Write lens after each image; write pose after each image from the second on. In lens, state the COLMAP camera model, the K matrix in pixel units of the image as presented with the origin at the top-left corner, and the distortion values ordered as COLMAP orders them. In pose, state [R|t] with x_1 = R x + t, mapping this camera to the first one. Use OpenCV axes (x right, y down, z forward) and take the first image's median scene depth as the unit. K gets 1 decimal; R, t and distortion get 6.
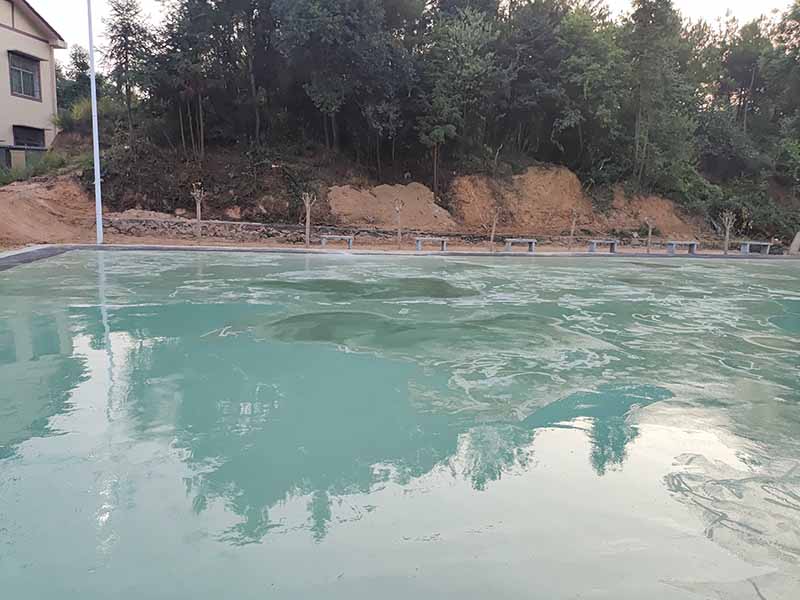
lens RADIAL K [[632.7, 0, 400.0], [0, 632.7, 300.0], [0, 0, 1]] dist [0.200889, -0.328418]
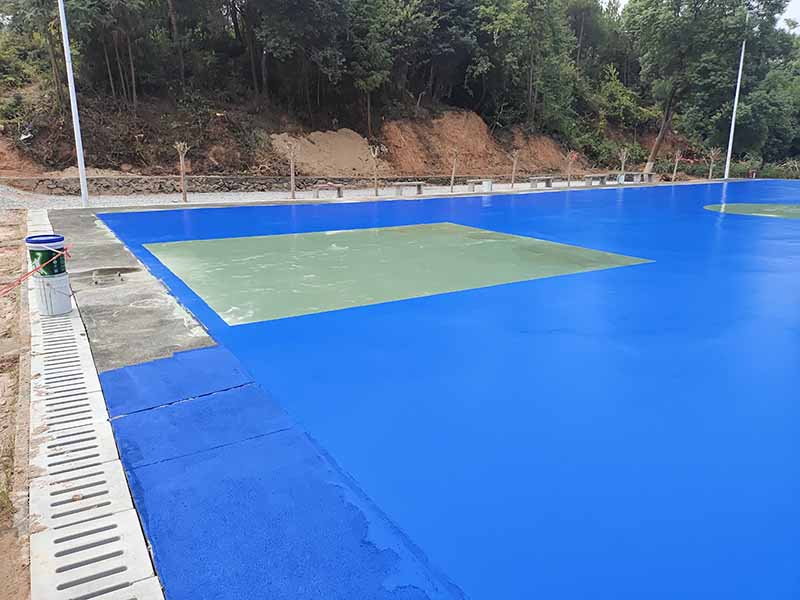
lens RADIAL K [[632.7, 0, 400.0], [0, 632.7, 300.0], [0, 0, 1]] dist [0.200889, -0.328418]
pose [[0.946205, -0.108160, 0.304954, -0.243566], [0.082103, 0.991887, 0.097052, -0.005827], [-0.312977, -0.066793, 0.947409, -0.014549]]
